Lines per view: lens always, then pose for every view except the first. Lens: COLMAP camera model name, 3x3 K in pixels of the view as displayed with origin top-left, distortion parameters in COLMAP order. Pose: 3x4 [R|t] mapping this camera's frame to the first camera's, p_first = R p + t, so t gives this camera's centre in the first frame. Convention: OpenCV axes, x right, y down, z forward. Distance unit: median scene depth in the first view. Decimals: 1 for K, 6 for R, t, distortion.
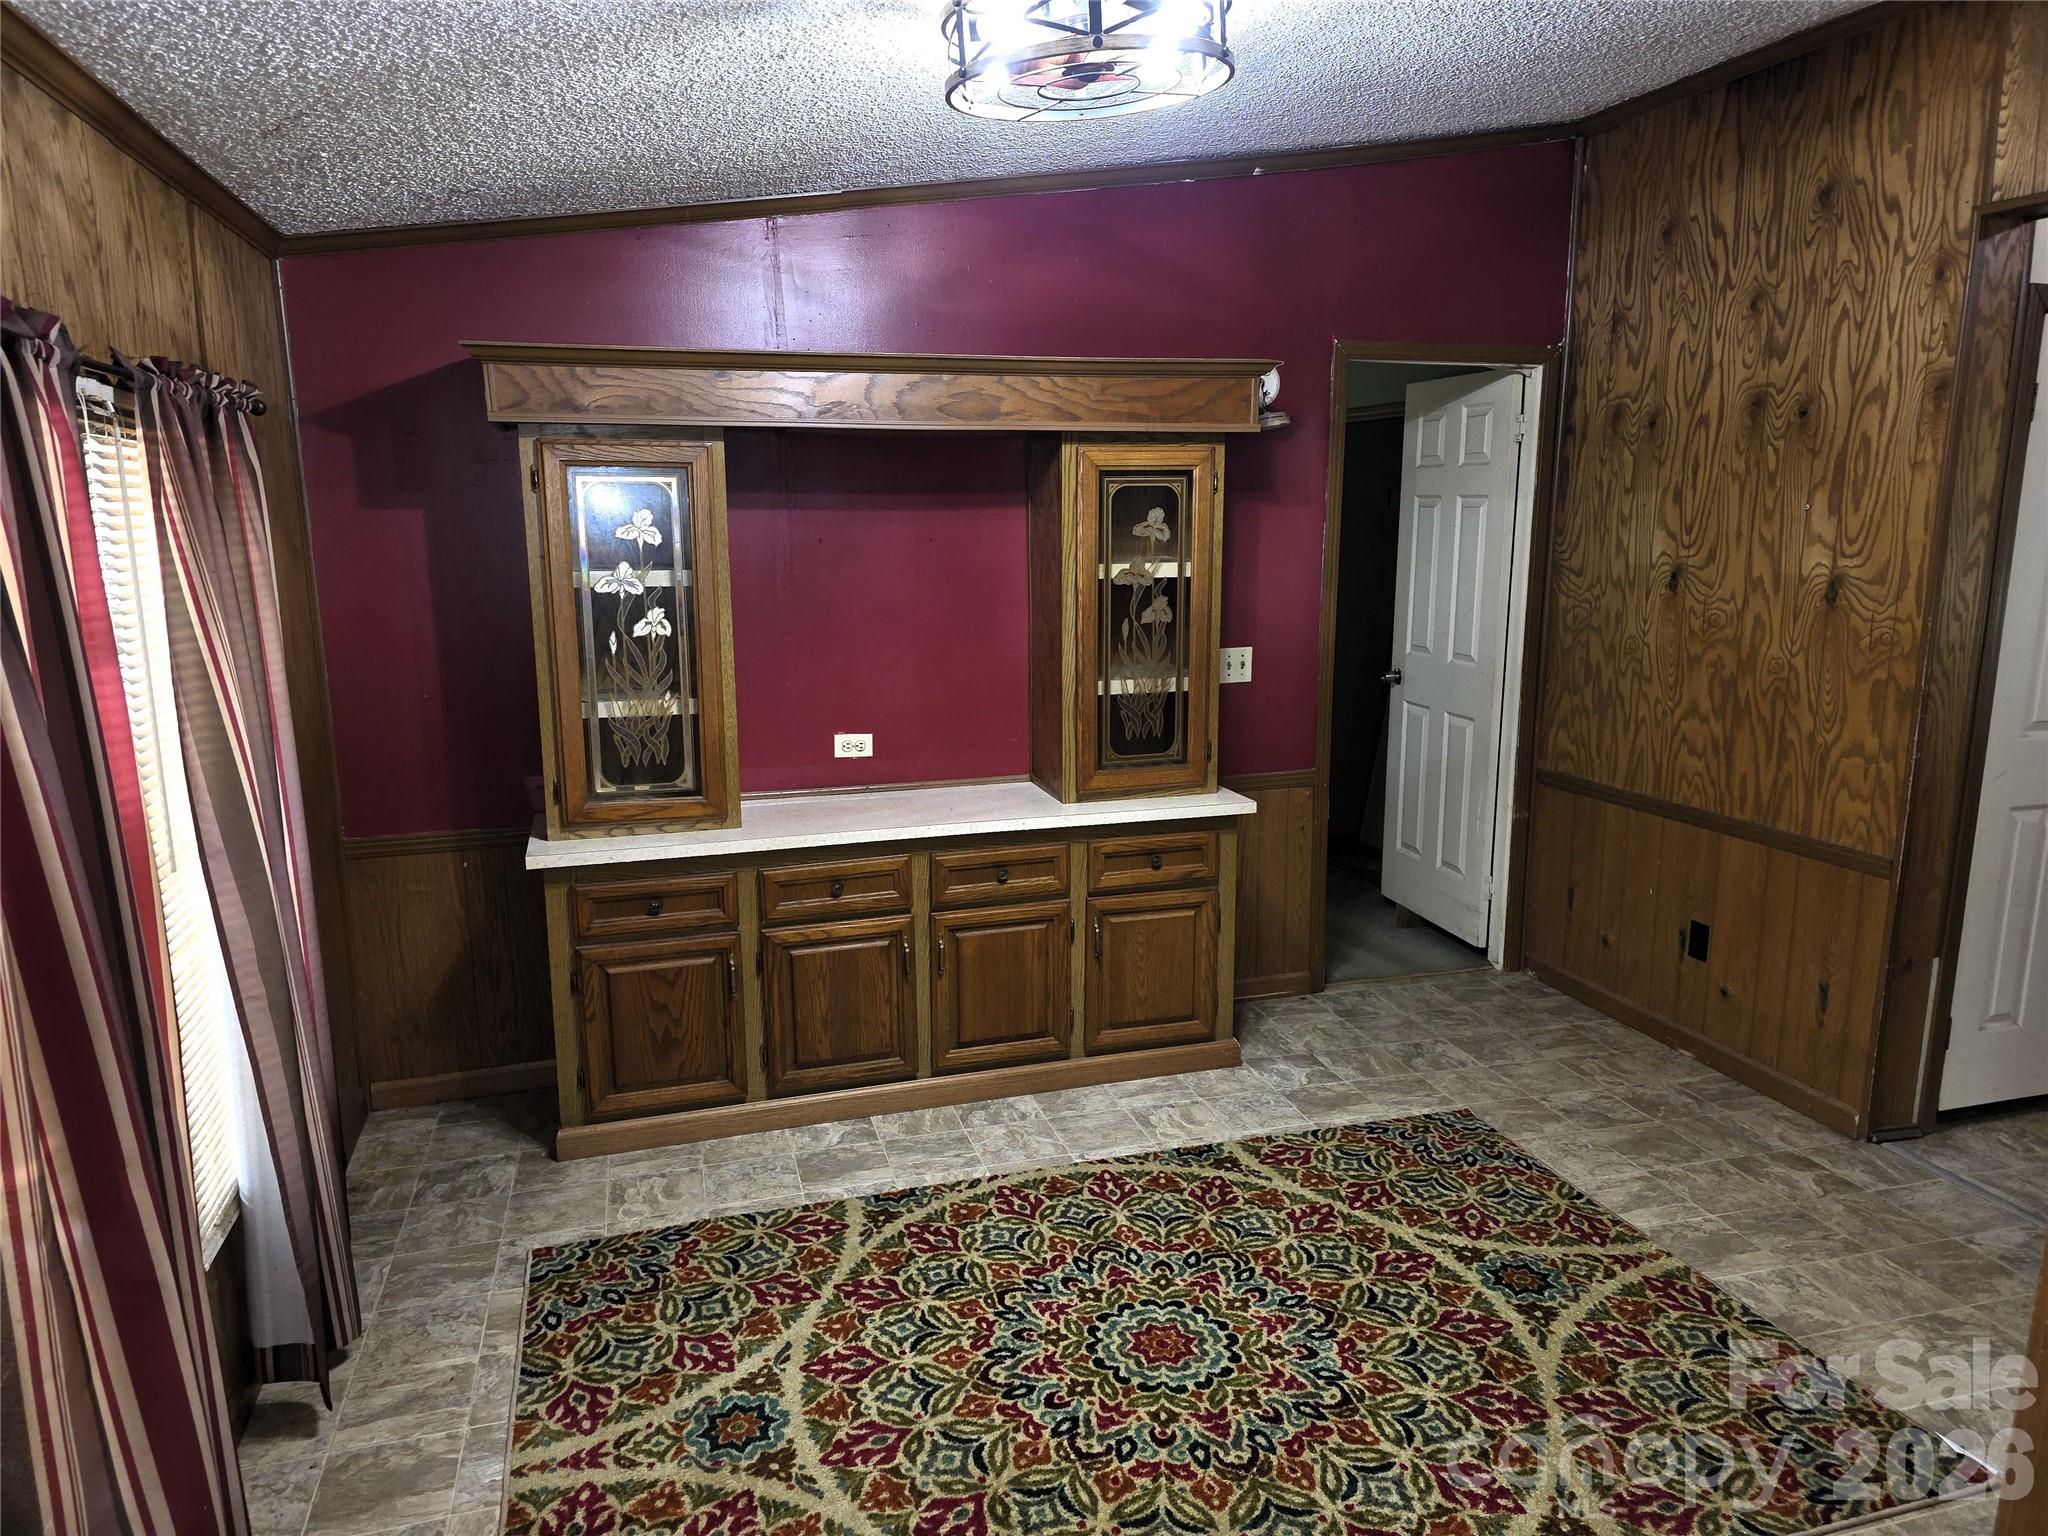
lens RADIAL K [[1370.2, 0, 1024.7], [0, 1370.2, 770.5], [0, 0, 1]] dist [0.062104, -0.051821]
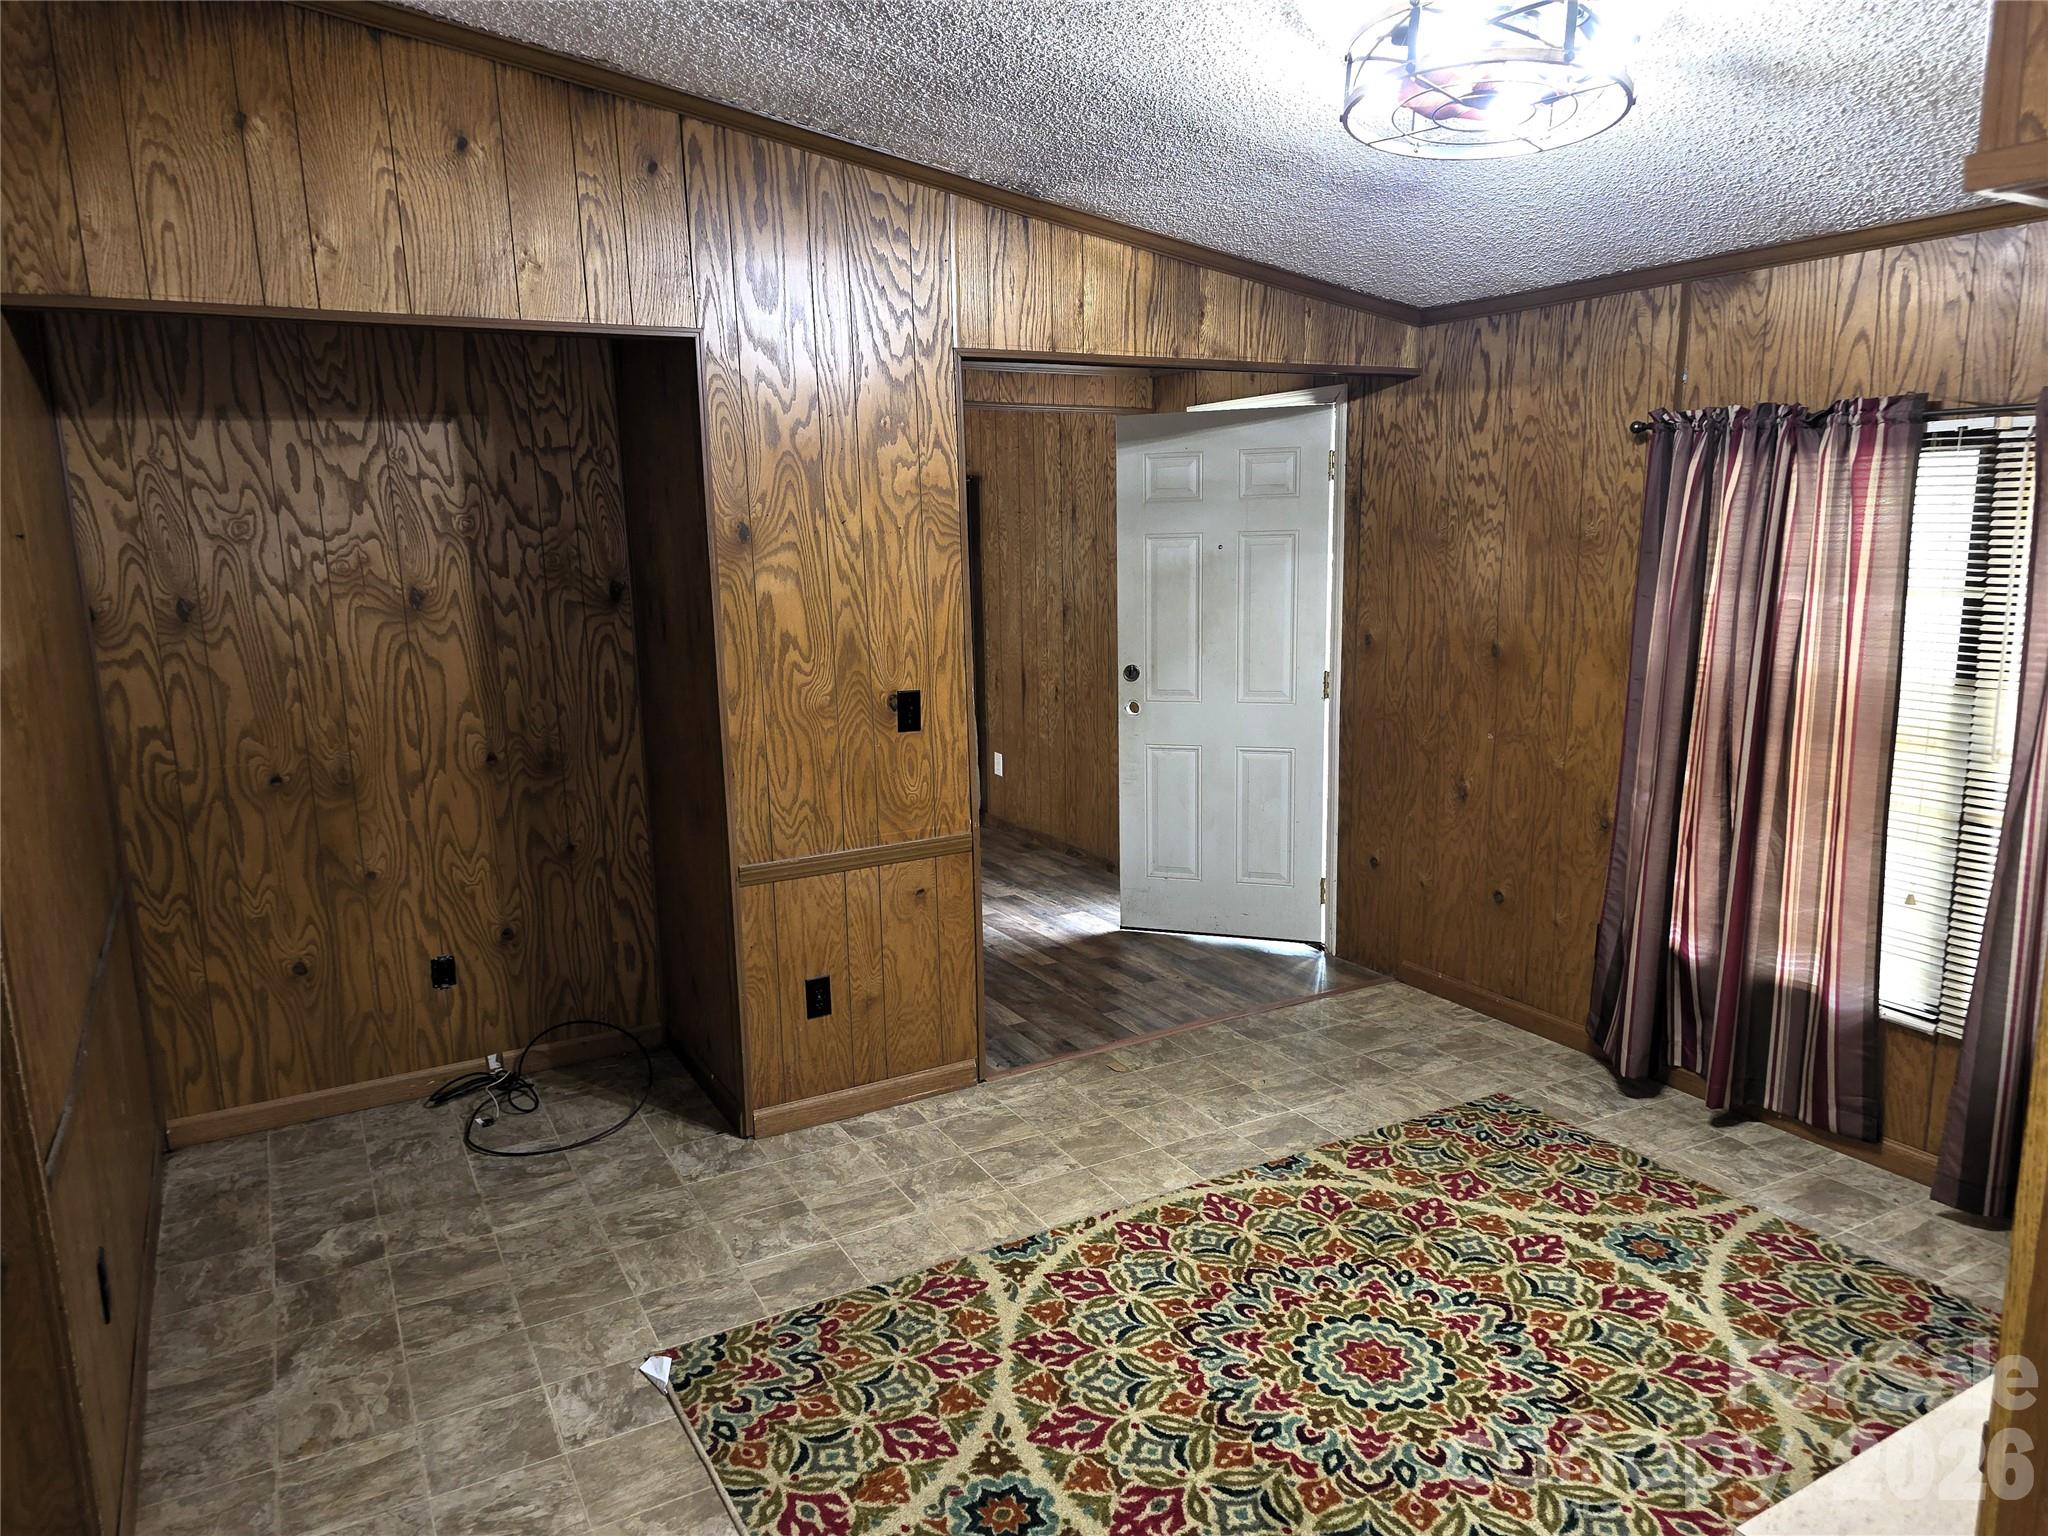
lens RADIAL K [[1370.2, 0, 1027.4], [0, 1370.2, 774.5], [0, 0, 1]] dist [0.062104, -0.051821]
pose [[-0.973874, 0.059319, -0.219205, 0.516793], [-0.024742, 0.931818, 0.362083, -0.317266], [0.225737, 0.358046, -0.906005, 1.642529]]
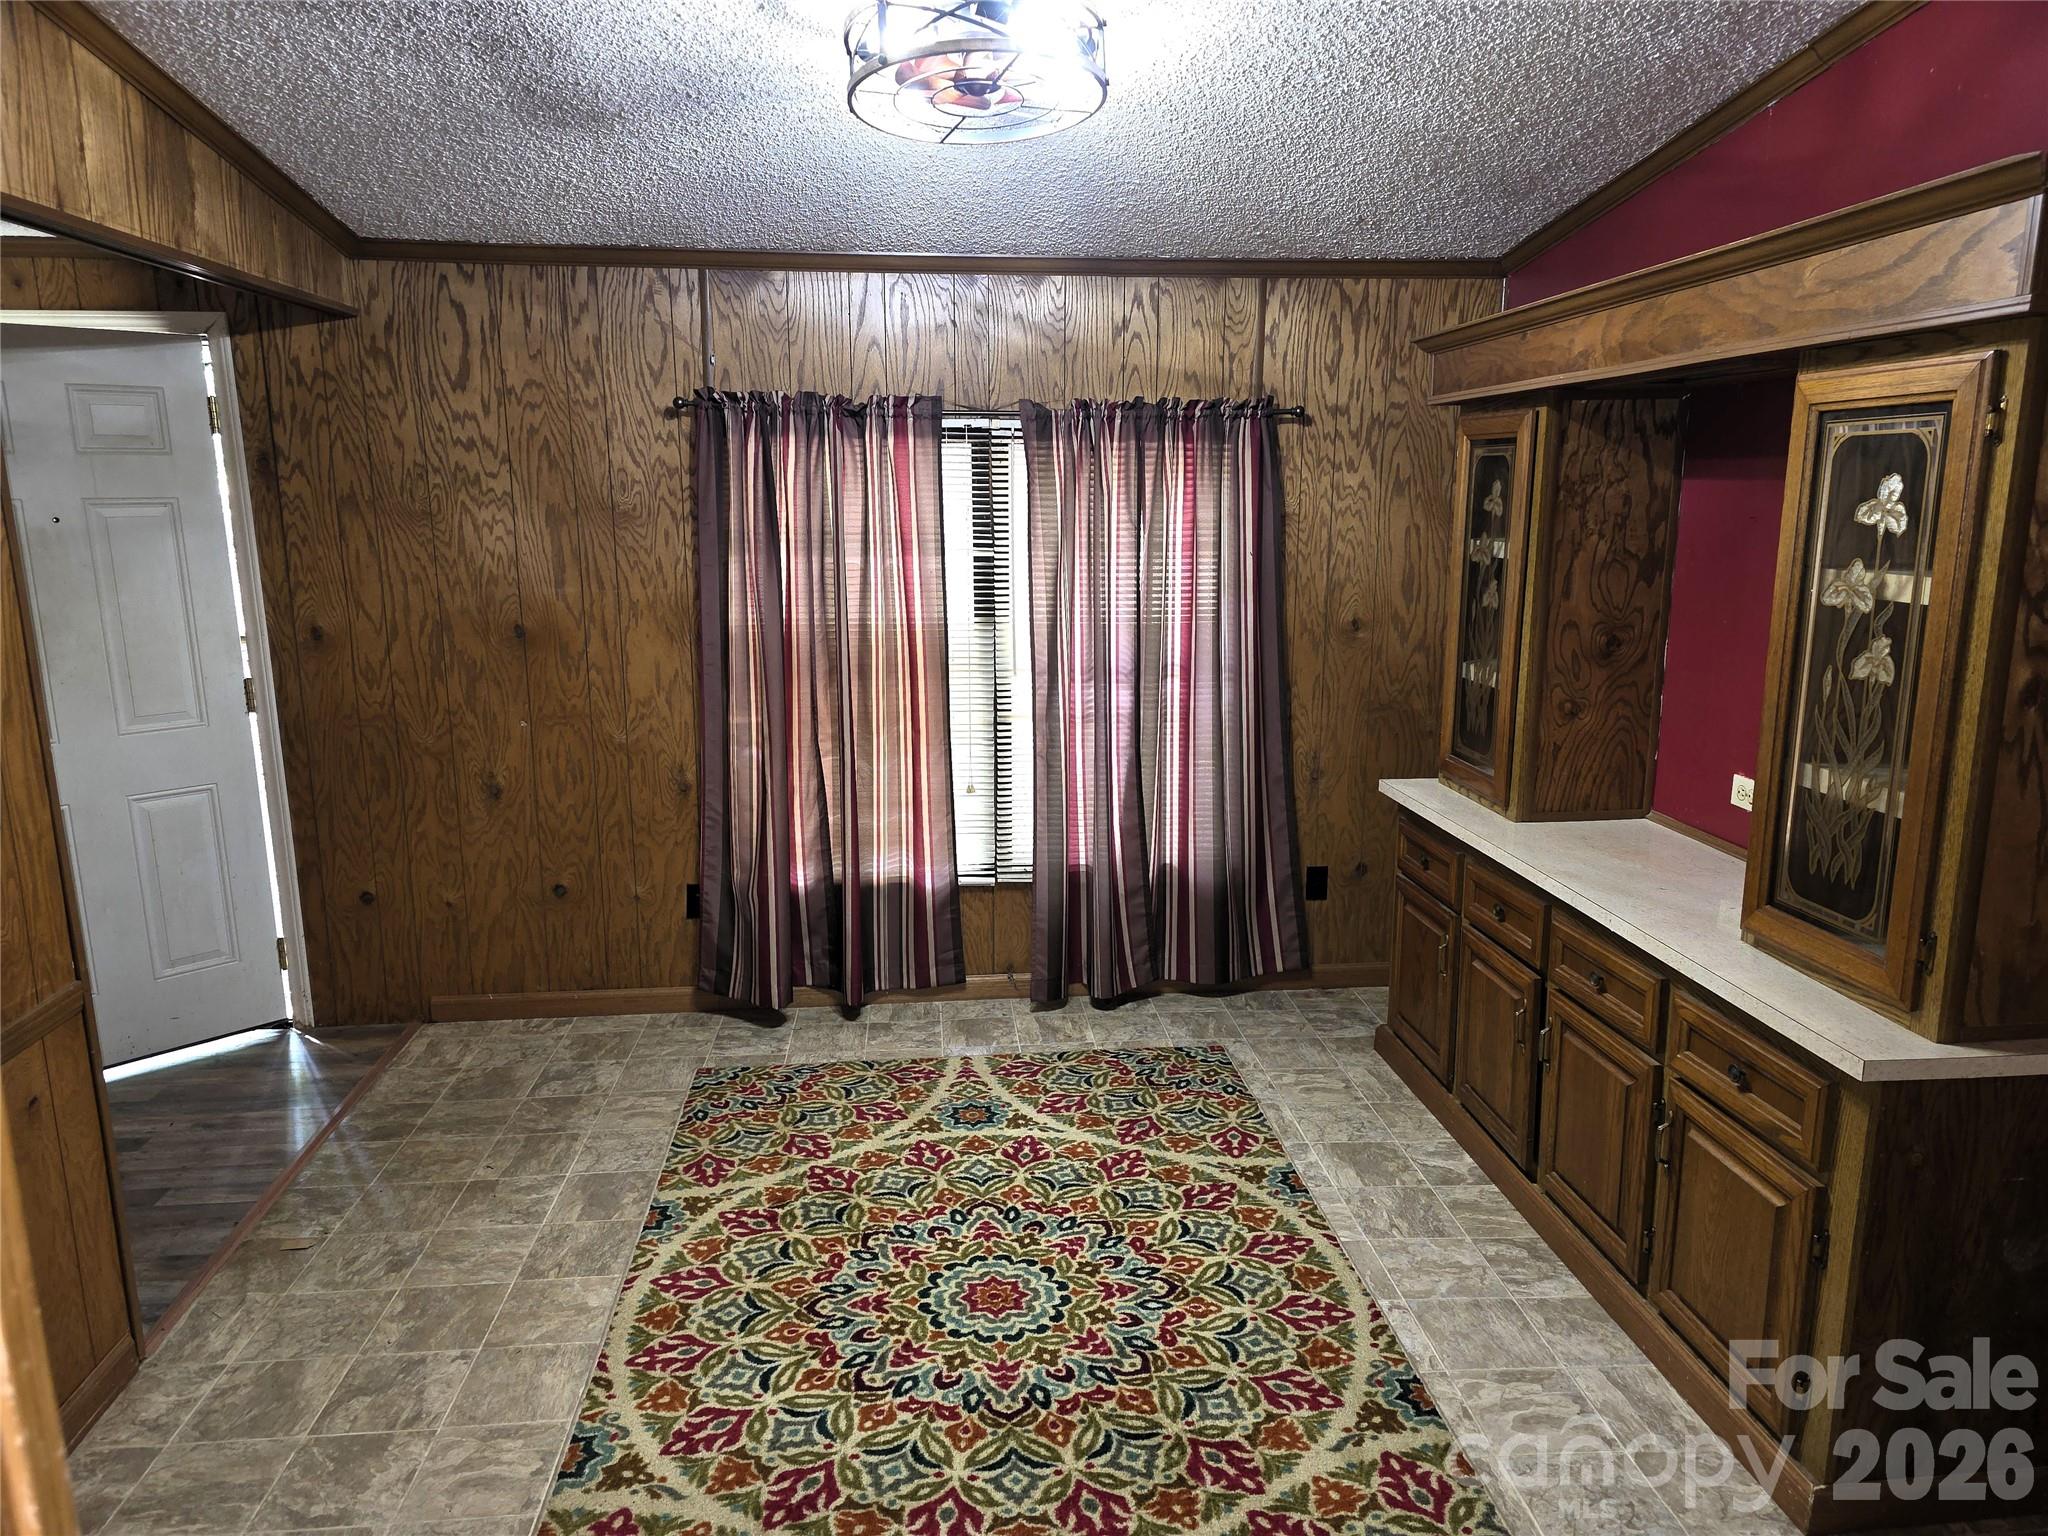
lens RADIAL K [[1370.2, 0, 1041.8], [0, 1370.2, 762.3], [0, 0, 1]] dist [0.062104, -0.051821]
pose [[-0.187535, 0.196351, -0.962433, 0.971775], [-0.185350, 0.955141, 0.230980, -0.200173], [0.964612, 0.221703, -0.142729, 1.061022]]
